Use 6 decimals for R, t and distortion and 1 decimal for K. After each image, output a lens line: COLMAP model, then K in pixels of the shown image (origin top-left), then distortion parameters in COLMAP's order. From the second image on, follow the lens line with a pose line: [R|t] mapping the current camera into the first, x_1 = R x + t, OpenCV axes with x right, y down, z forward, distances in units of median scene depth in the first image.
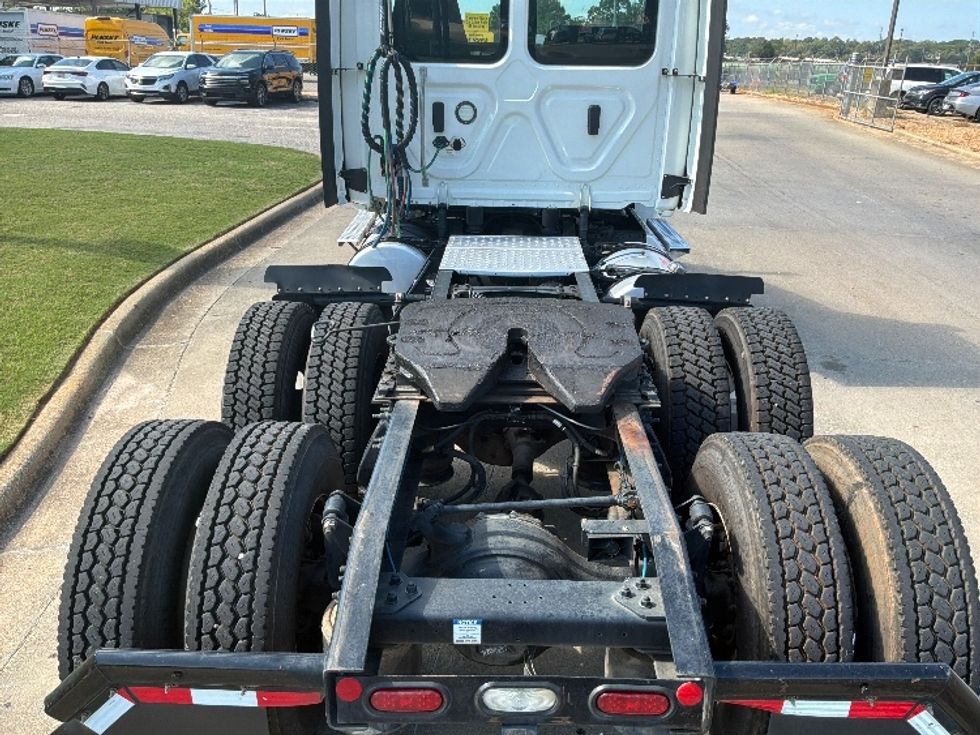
lens RADIAL K [[821.8, 0, 490.8], [0, 821.8, 378.2], [0, 0, 1]] dist [0.043349, -0.042636]
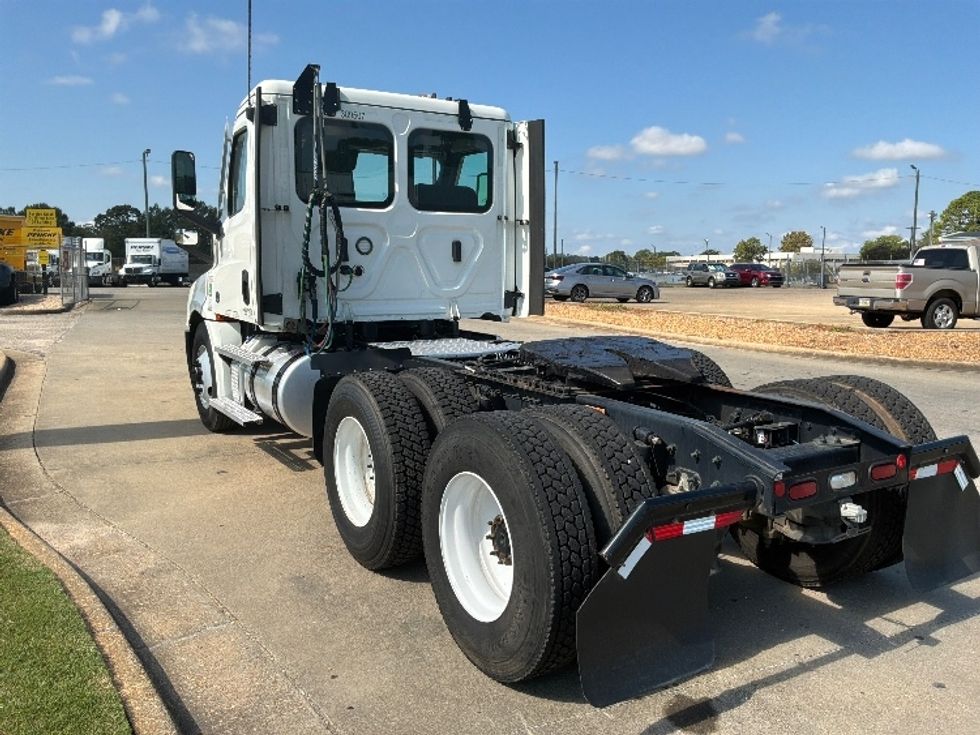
lens RADIAL K [[821.8, 0, 498.6], [0, 821.8, 364.9], [0, 0, 1]] dist [0.043349, -0.042636]
pose [[0.839779, -0.077613, 0.537352, -0.523403], [0.180158, 0.973487, -0.140946, 0.054065], [-0.512166, 0.215172, 0.831497, -0.068884]]
